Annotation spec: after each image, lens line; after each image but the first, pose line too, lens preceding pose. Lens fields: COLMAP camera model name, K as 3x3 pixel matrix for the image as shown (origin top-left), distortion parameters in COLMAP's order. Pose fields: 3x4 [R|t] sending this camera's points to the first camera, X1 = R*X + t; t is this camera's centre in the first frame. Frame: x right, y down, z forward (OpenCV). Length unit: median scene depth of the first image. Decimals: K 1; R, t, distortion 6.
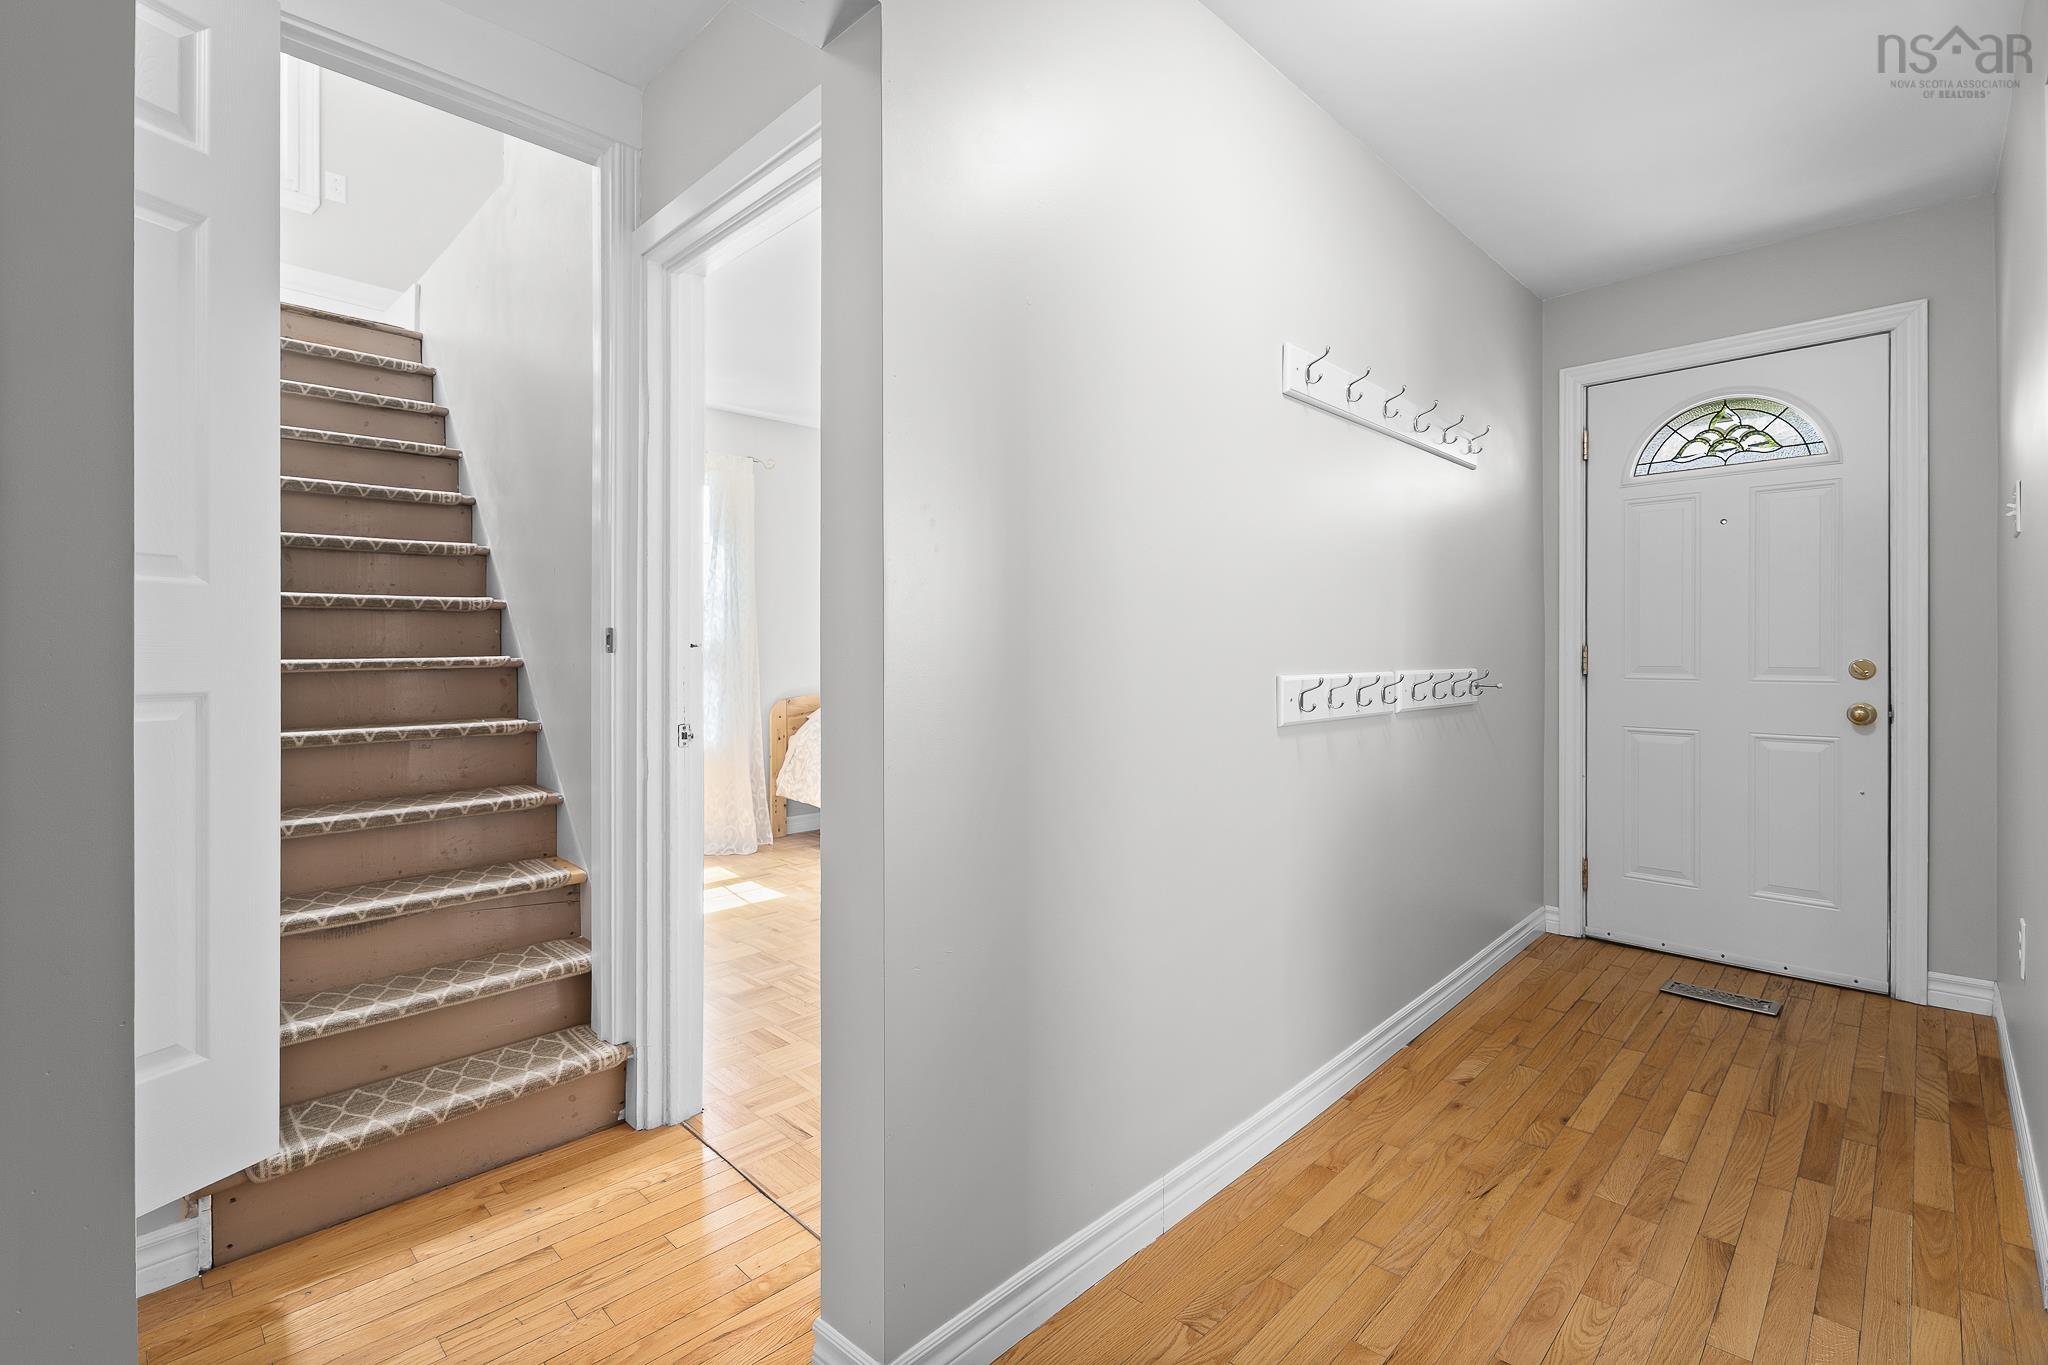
lens RADIAL K [[954.8, 0, 1054.8], [0, 954.8, 640.1], [0, 0, 1]] dist [-0.012834, -0.001249]
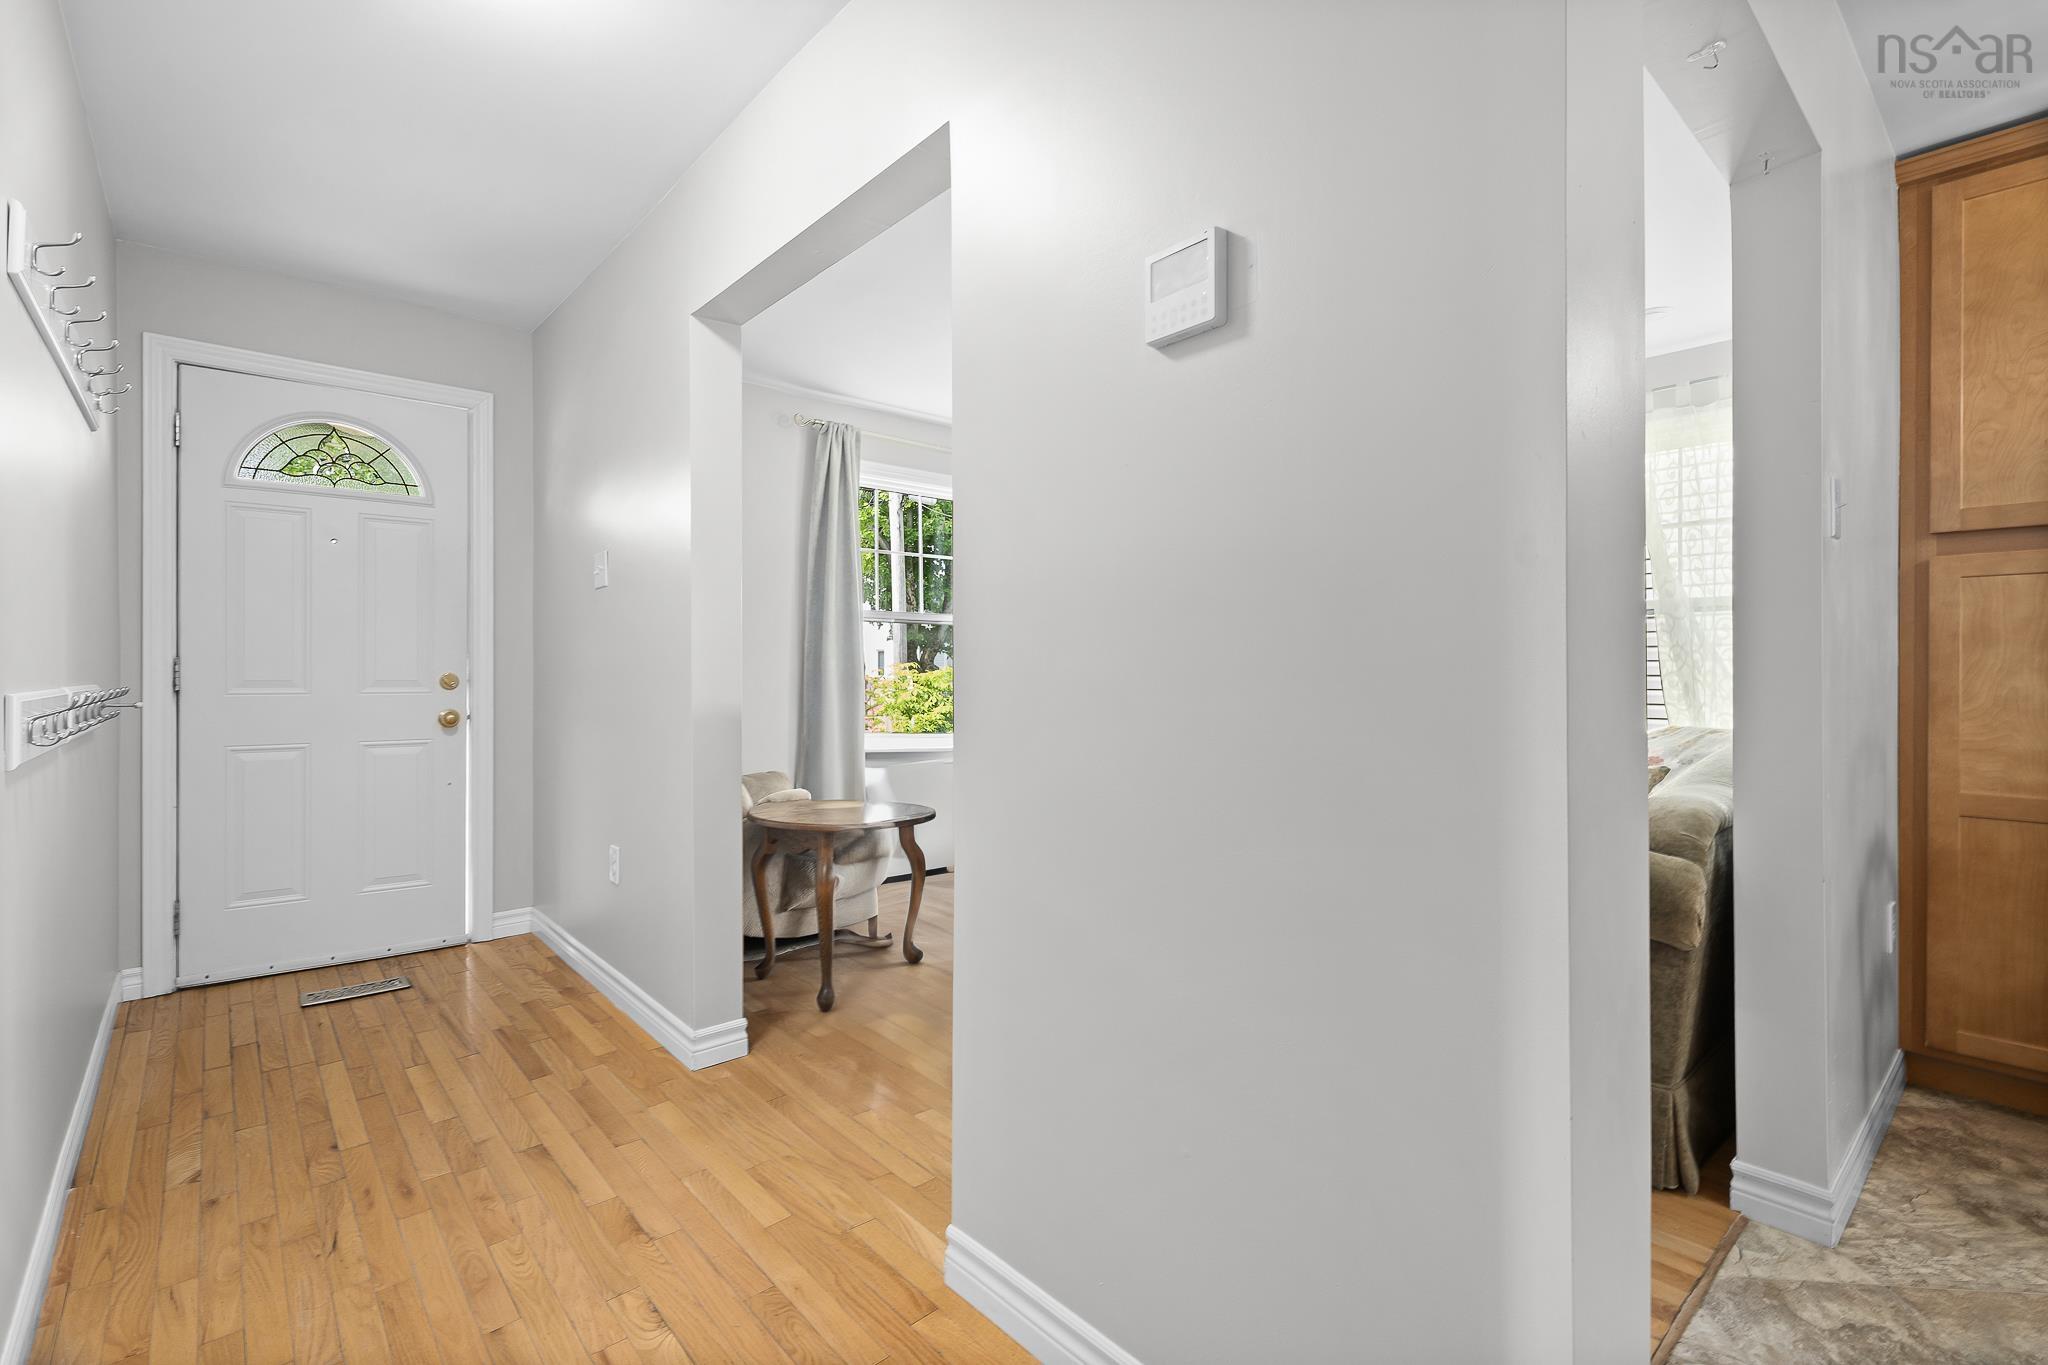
lens RADIAL K [[954.8, 0, 1012.7], [0, 954.8, 678.0], [0, 0, 1]] dist [-0.012834, -0.001249]
pose [[0.022177, -0.003386, 0.999748, -0.425173], [-0.012272, 0.999918, 0.003658, 0.015827], [-0.999679, -0.012350, 0.022134, 0.302819]]
